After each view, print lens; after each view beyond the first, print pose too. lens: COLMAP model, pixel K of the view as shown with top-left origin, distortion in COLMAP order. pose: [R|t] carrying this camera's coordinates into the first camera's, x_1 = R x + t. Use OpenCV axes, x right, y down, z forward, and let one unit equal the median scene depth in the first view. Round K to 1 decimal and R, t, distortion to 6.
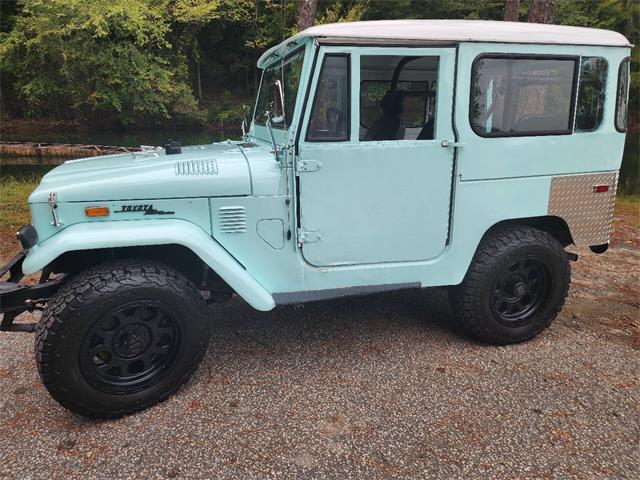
lens RADIAL K [[432.4, 0, 320.0], [0, 432.4, 240.0], [0, 0, 1]] dist [0.088536, -0.076856]
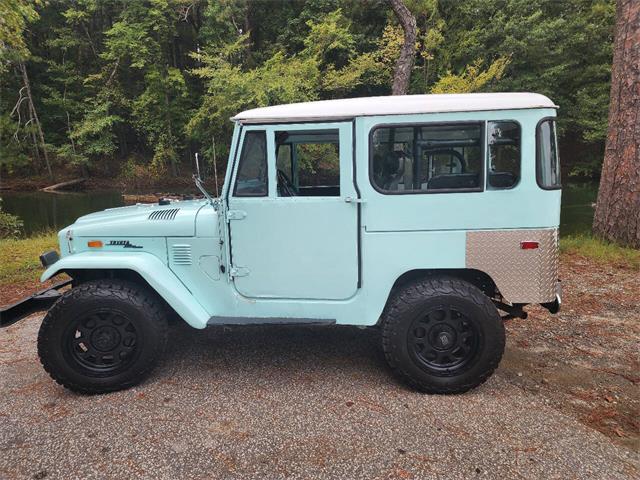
lens RADIAL K [[432.4, 0, 320.0], [0, 432.4, 240.0], [0, 0, 1]] dist [0.088536, -0.076856]
pose [[0.940738, 0.039374, -0.336842, 0.606401], [-0.077500, 0.991914, -0.100496, 0.009376], [0.330161, 0.120645, 0.936183, -0.096553]]
